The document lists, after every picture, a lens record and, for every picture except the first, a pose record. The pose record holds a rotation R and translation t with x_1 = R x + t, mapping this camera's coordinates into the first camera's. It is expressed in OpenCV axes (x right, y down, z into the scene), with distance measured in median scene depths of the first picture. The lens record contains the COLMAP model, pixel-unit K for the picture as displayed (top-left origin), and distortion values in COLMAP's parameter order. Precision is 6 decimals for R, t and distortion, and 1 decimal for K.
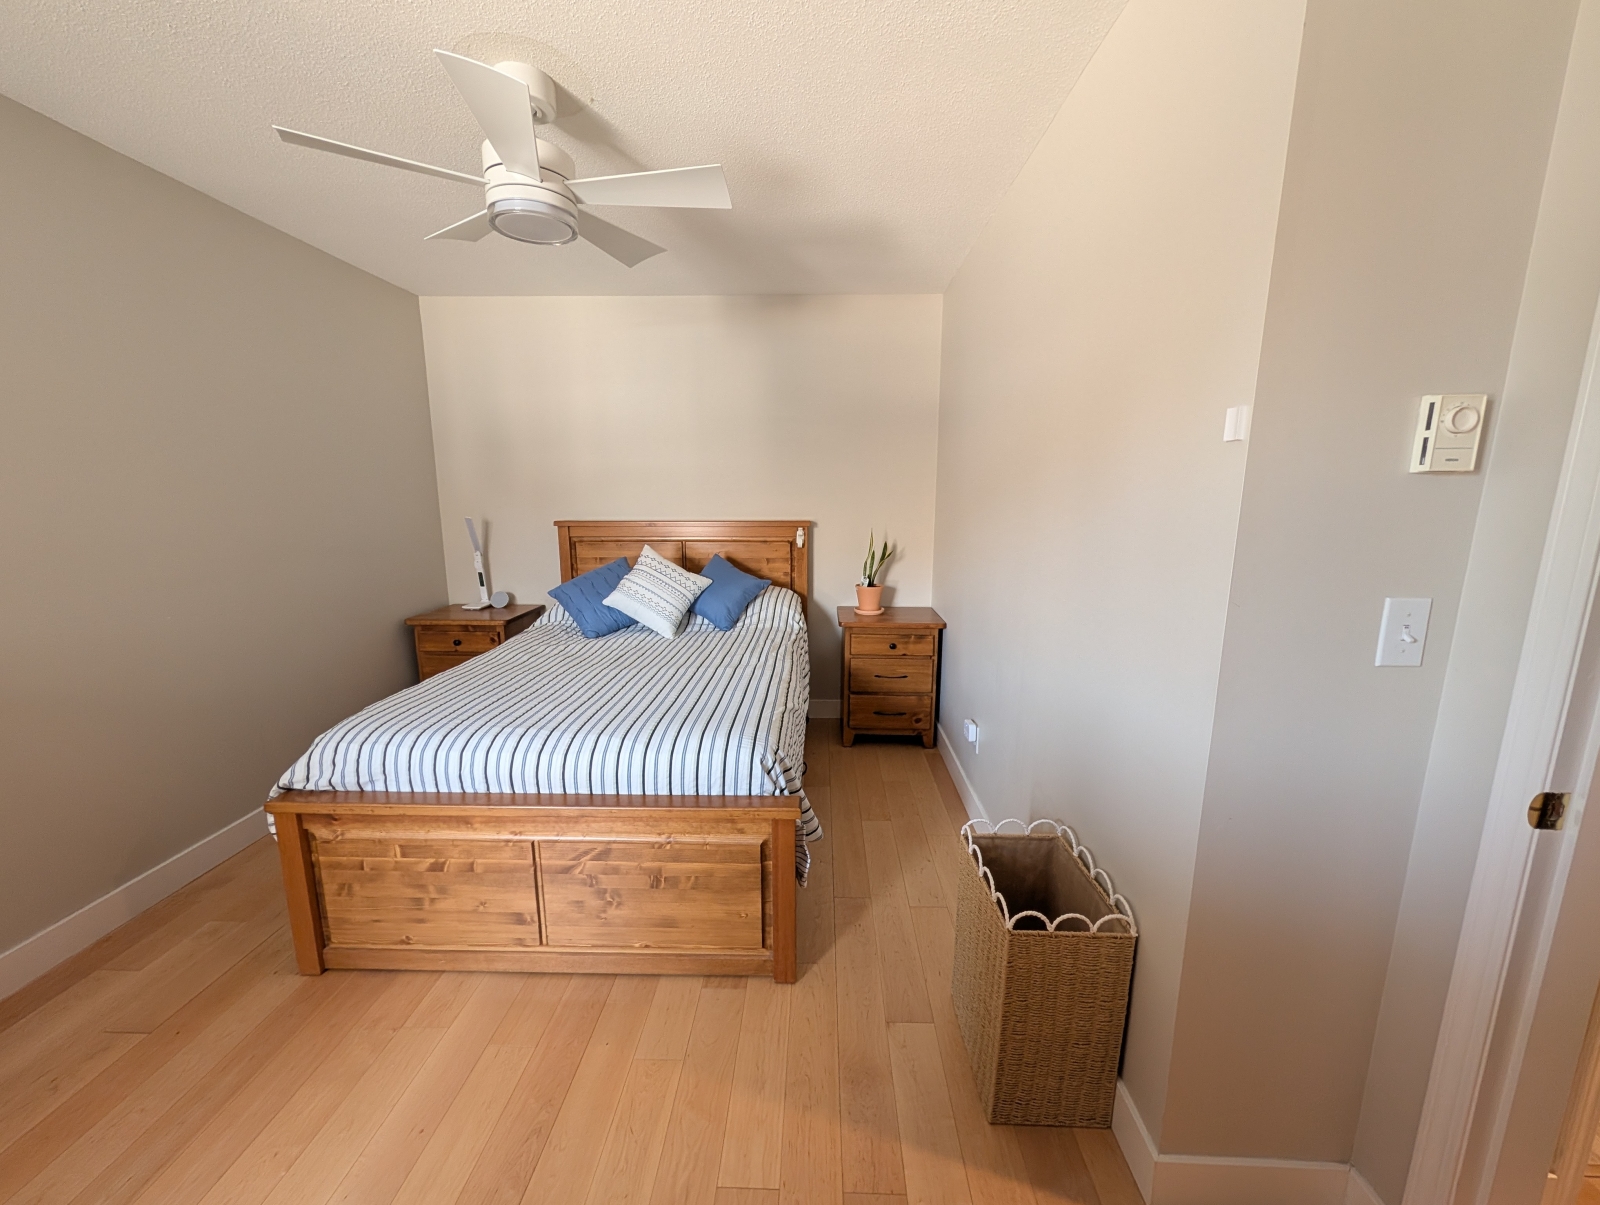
lens RADIAL K [[614.2, 0, 804.6], [0, 614.2, 604.0], [0, 0, 1]] dist [-0.000185, 0.000026]
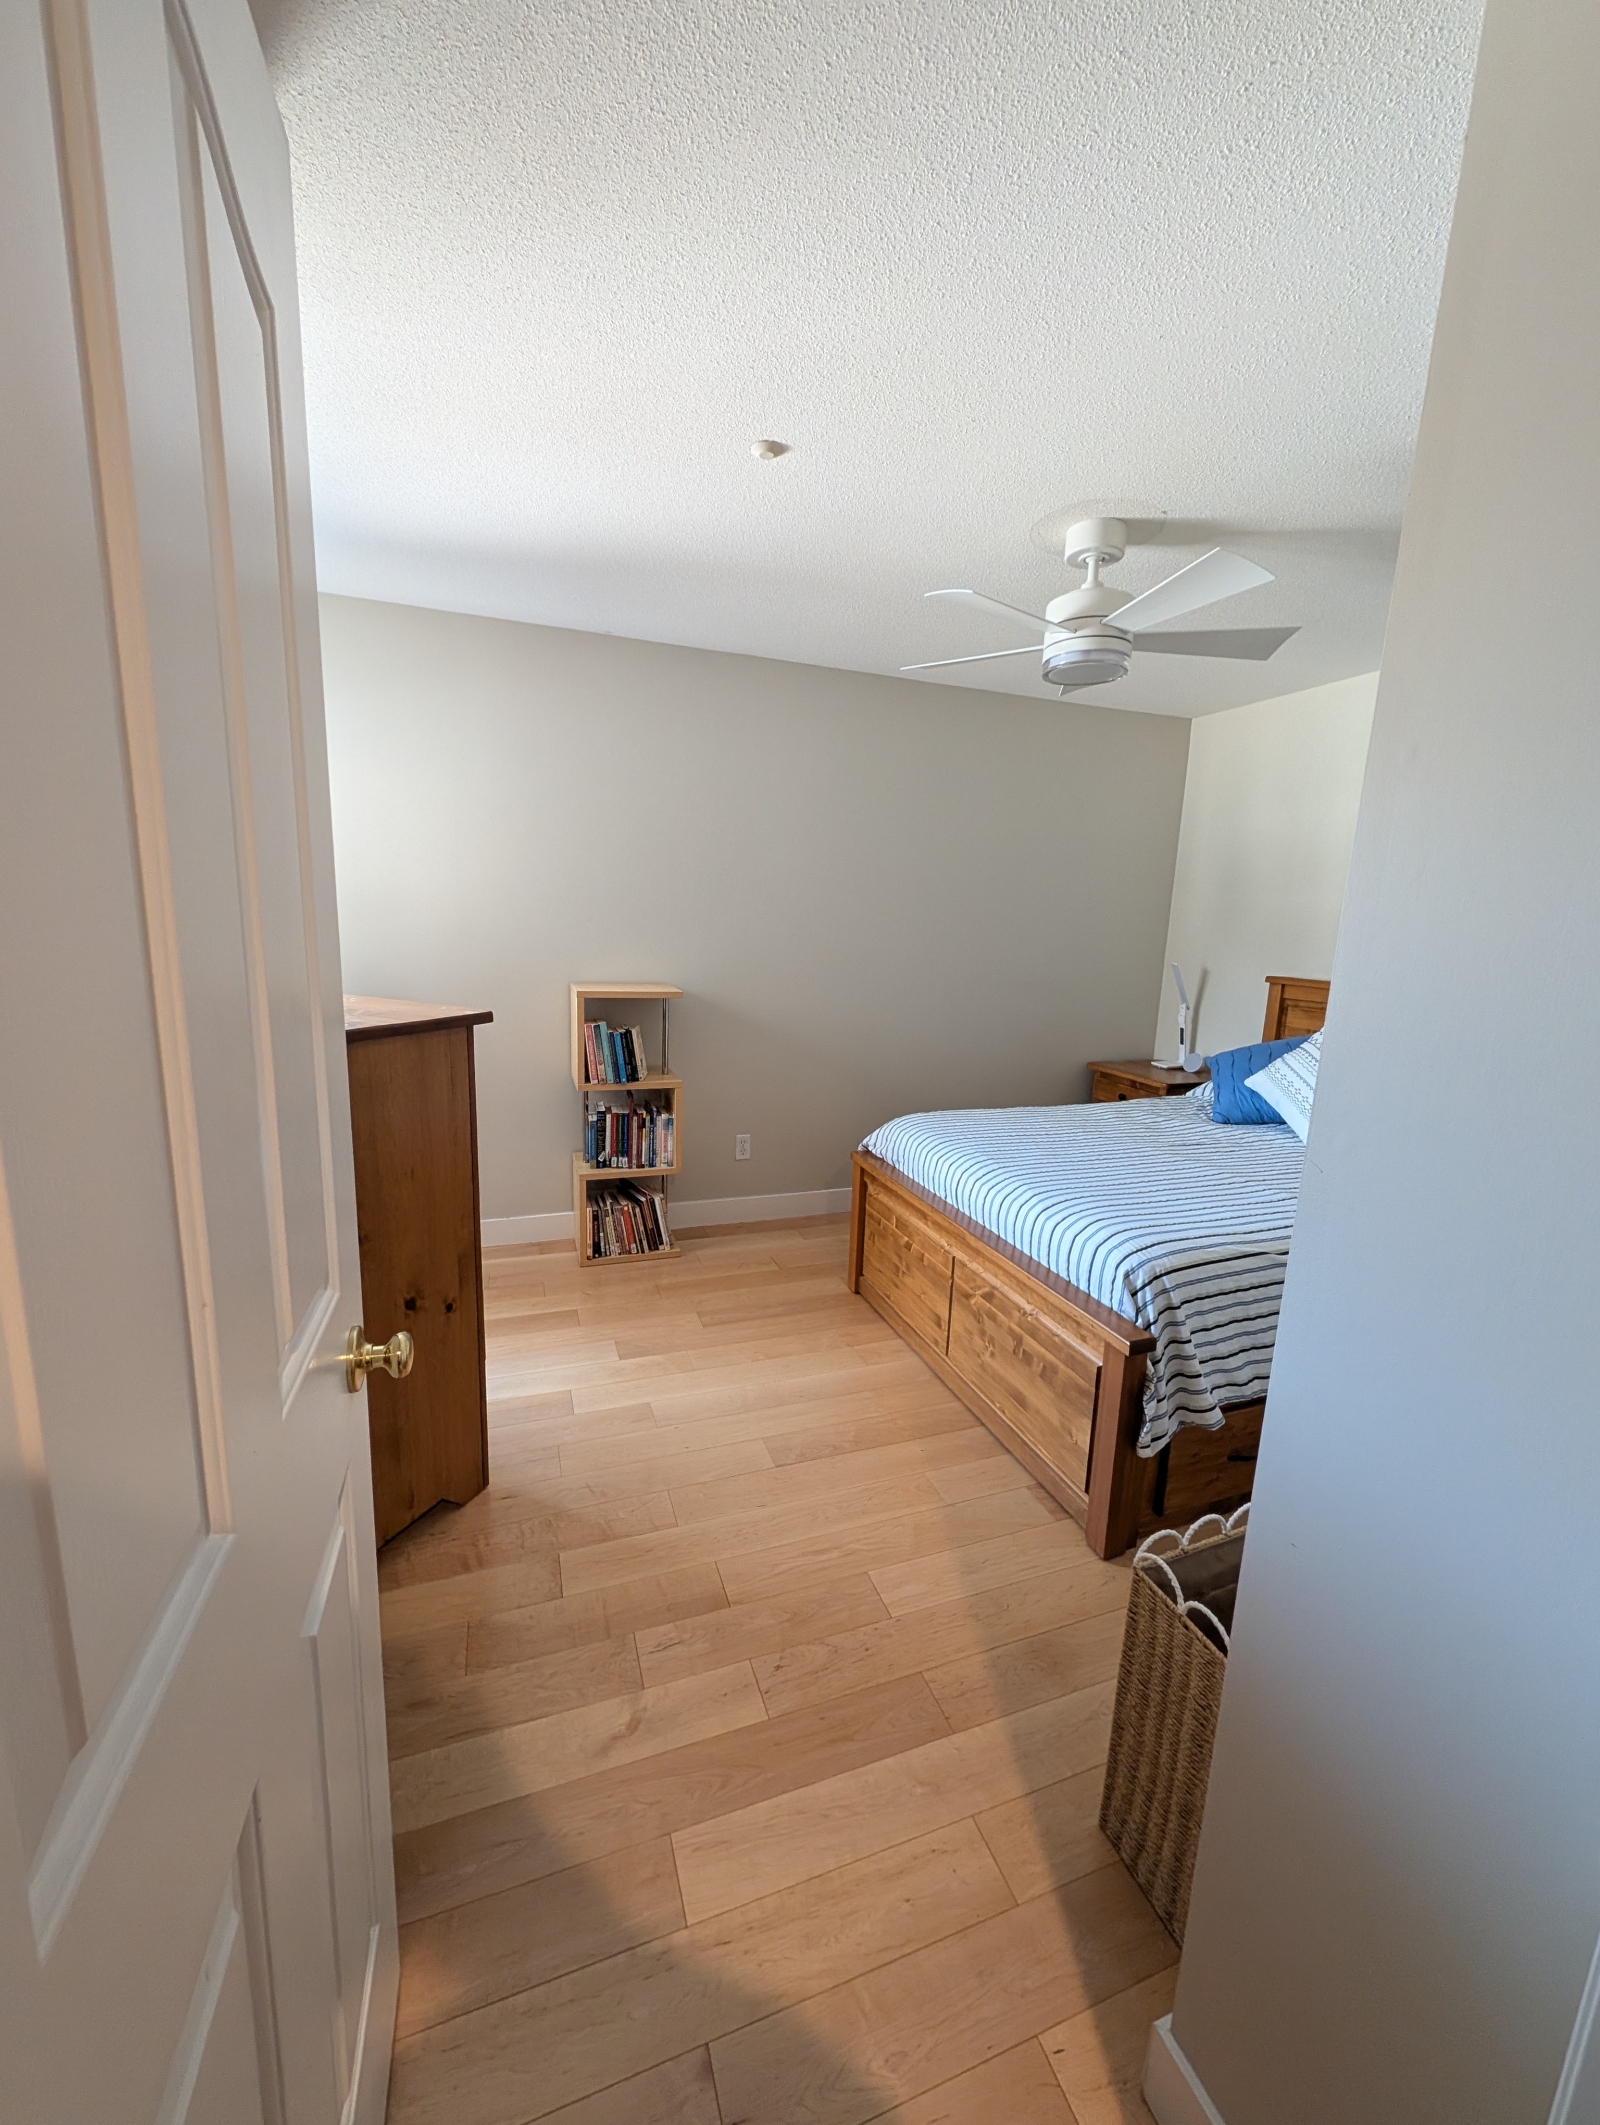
lens RADIAL K [[815.8, 0, 798.5], [0, 815.8, 1068.5], [0, 0, 1]] dist [-0.000185, 0.000026]
pose [[0.364423, 0.182766, -0.913122, 0.701659], [-0.197731, 0.973379, 0.115913, -0.047596], [0.909999, 0.138311, 0.390860, 0.142174]]
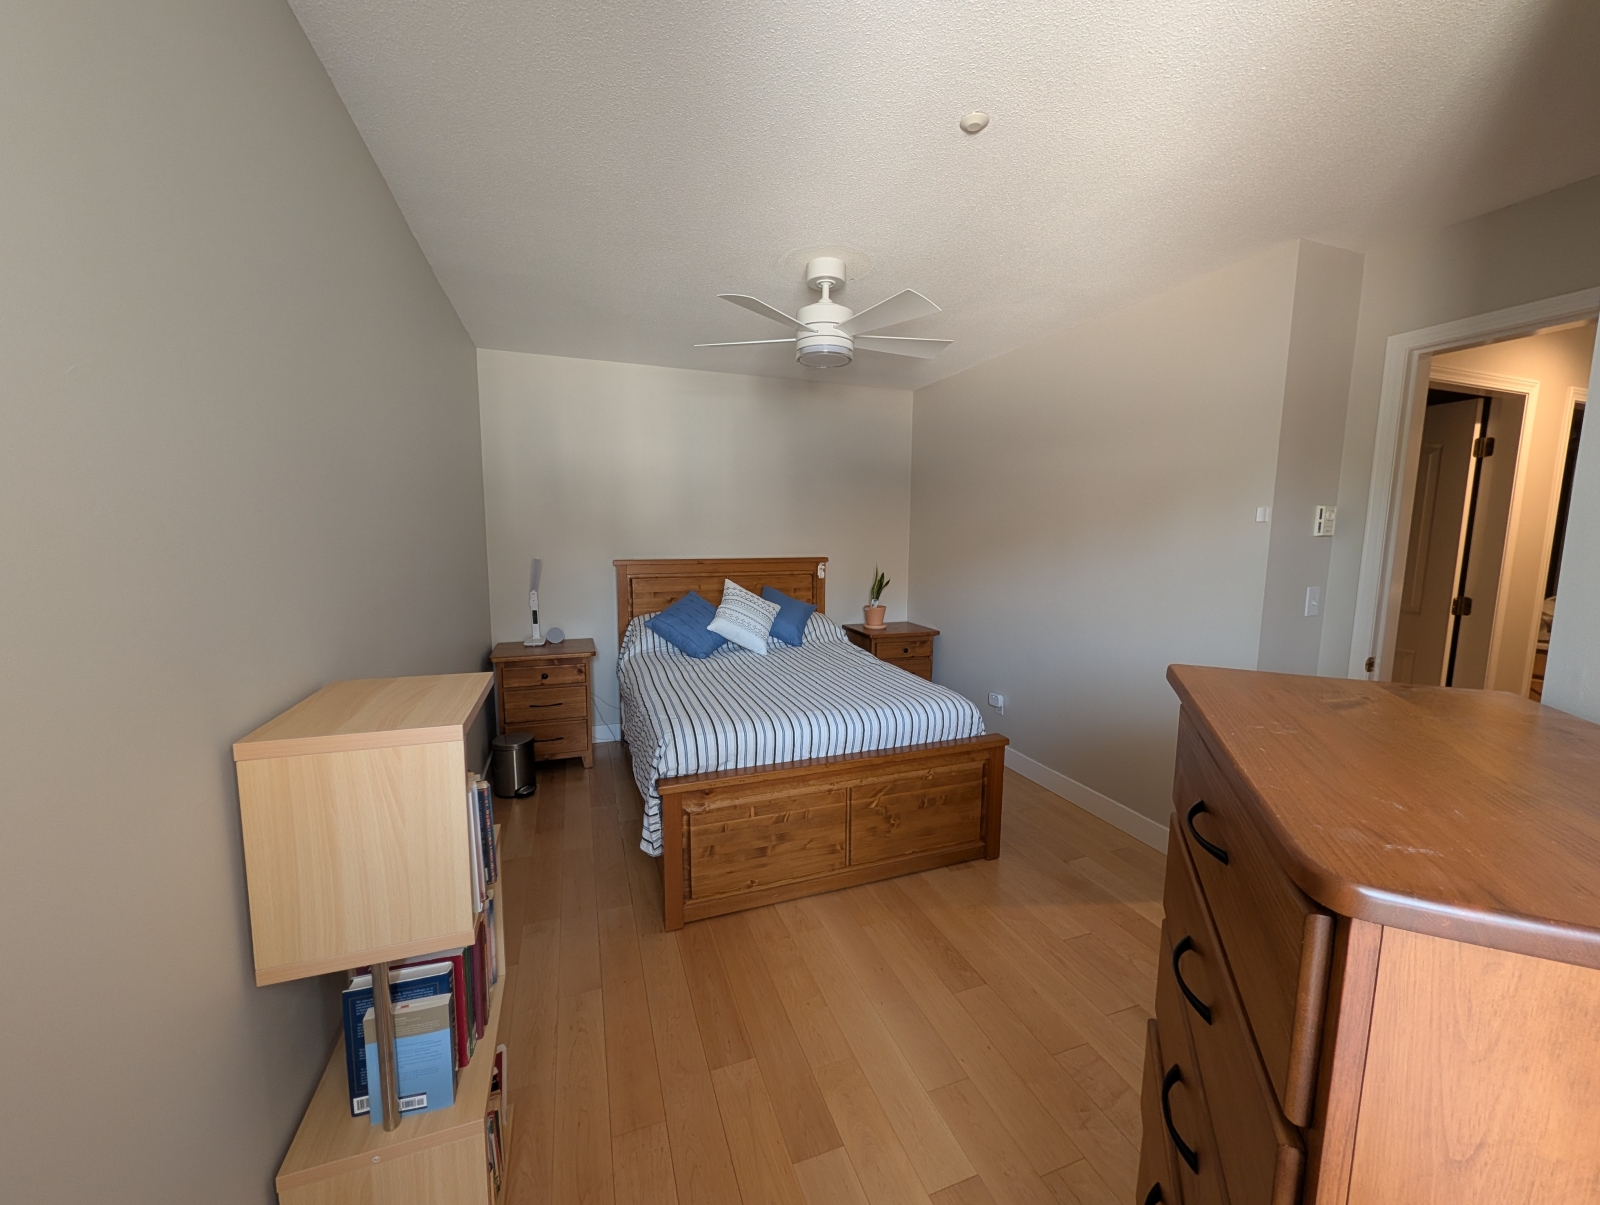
lens RADIAL K [[614.2, 0, 805.8], [0, 614.2, 601.8], [0, 0, 1]] dist [-0.000185, 0.000026]
pose [[0.928115, -0.040790, 0.370053, -1.019373], [0.061793, 0.997070, -0.045078, 0.019743], [-0.367130, 0.064704, 0.927916, -0.290627]]
